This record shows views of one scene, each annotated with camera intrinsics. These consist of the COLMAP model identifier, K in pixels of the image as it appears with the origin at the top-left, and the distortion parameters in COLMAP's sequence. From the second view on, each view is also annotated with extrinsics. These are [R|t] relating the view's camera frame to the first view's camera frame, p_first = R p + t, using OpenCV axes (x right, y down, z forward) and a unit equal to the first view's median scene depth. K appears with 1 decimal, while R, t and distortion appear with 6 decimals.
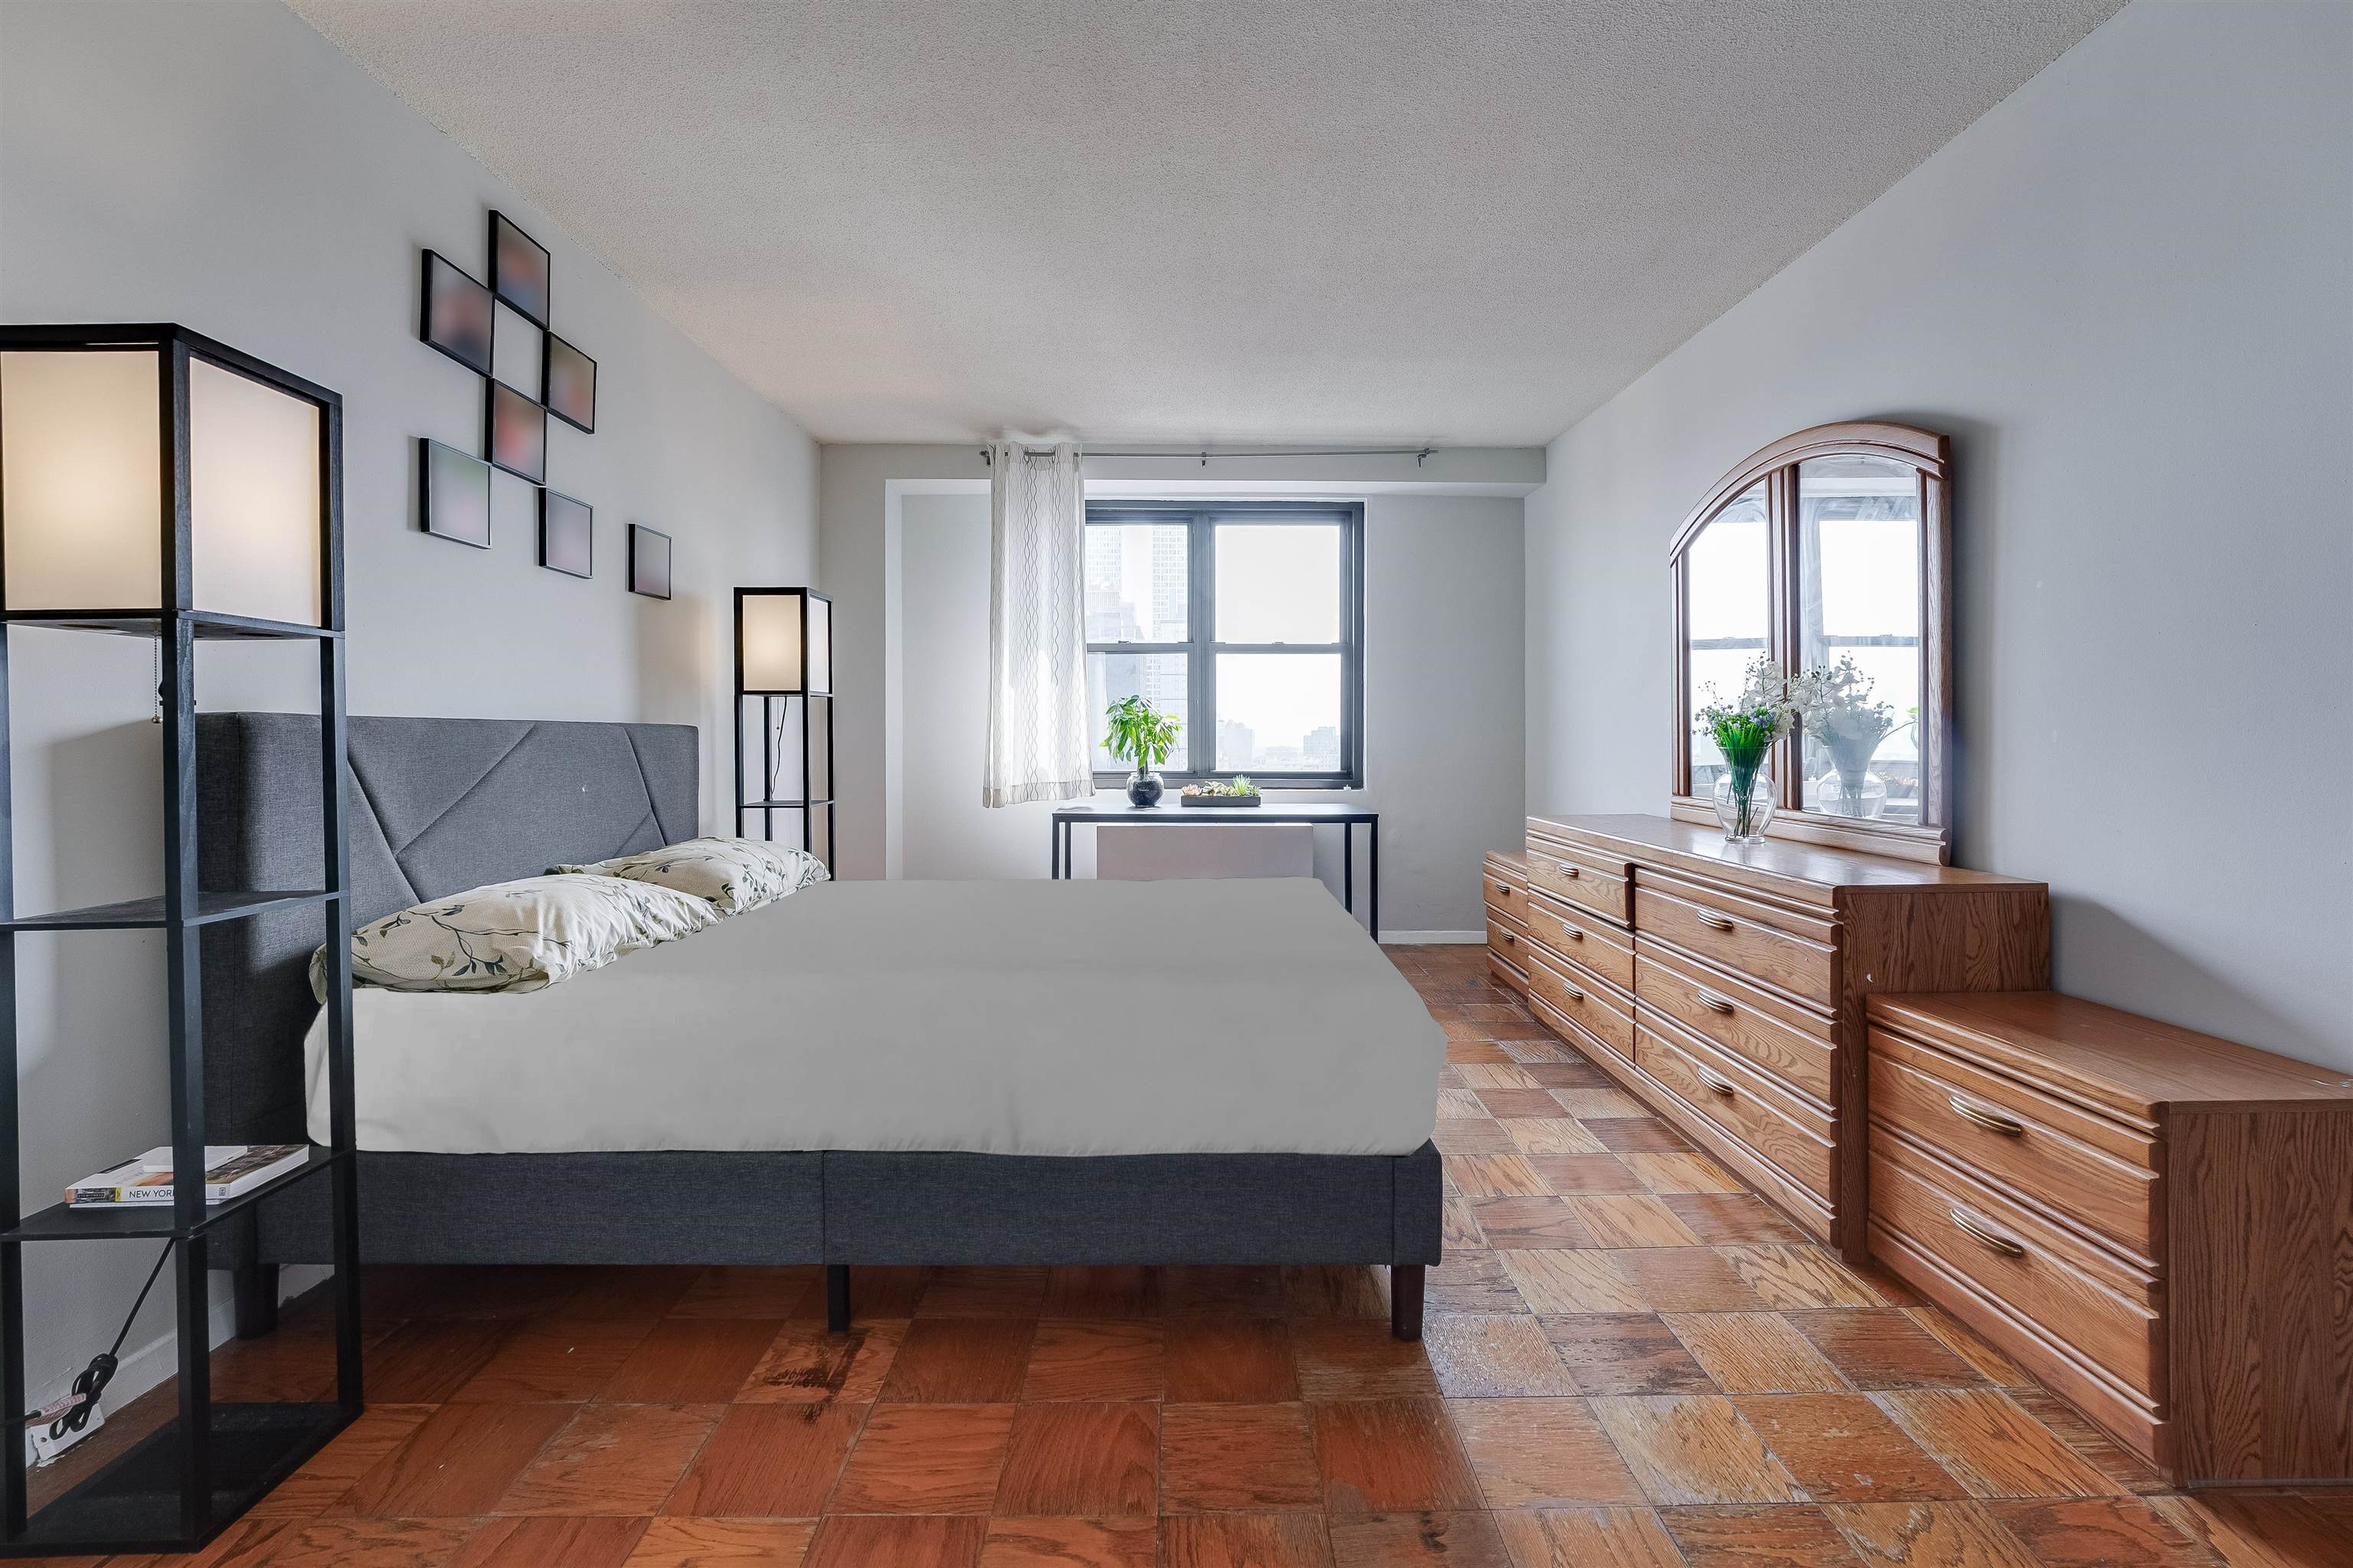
lens RADIAL K [[955.4, 0, 1166.6], [0, 955.4, 745.8], [0, 0, 1]] dist [-0.007749, 0.000358]
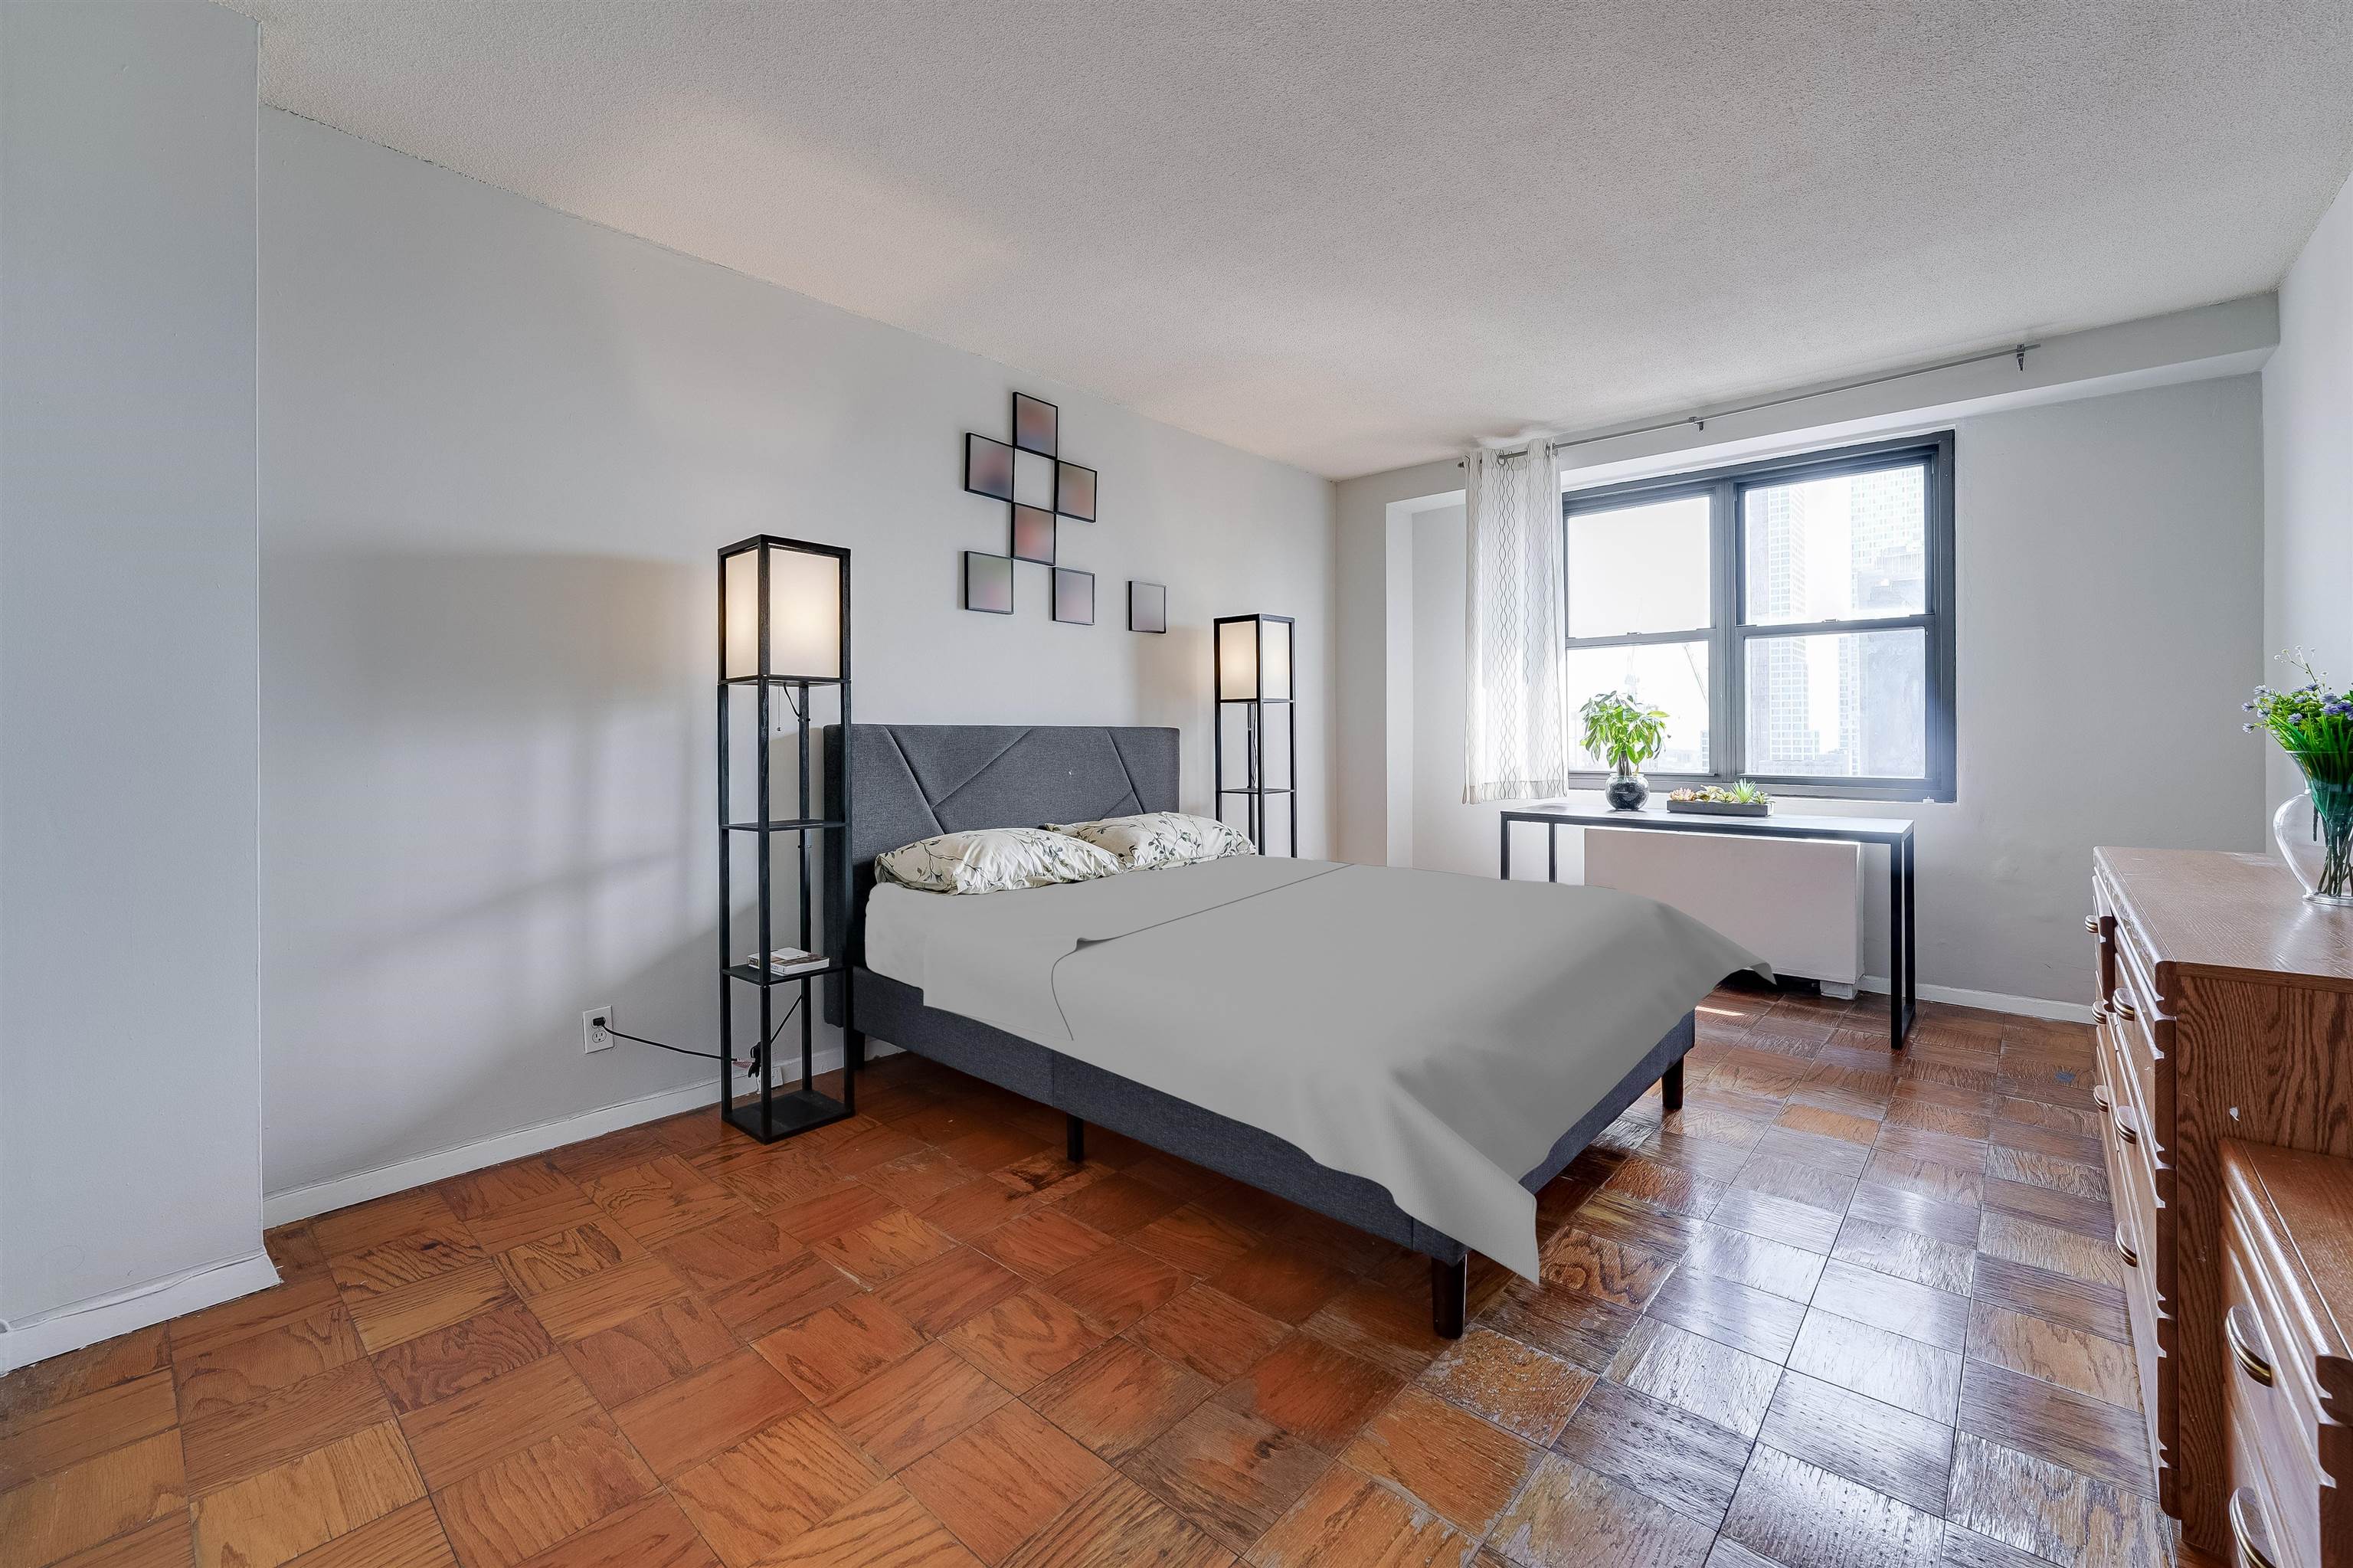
lens RADIAL K [[959.6, 0, 1204.6], [0, 959.6, 736.2], [0, 0, 1]] dist [-0.006997, 0.000385]
pose [[0.747707, -0.001309, -0.664028, 0.459043], [-0.003813, 0.999973, -0.006265, -0.001563], [0.664018, 0.007216, 0.747682, 0.044074]]
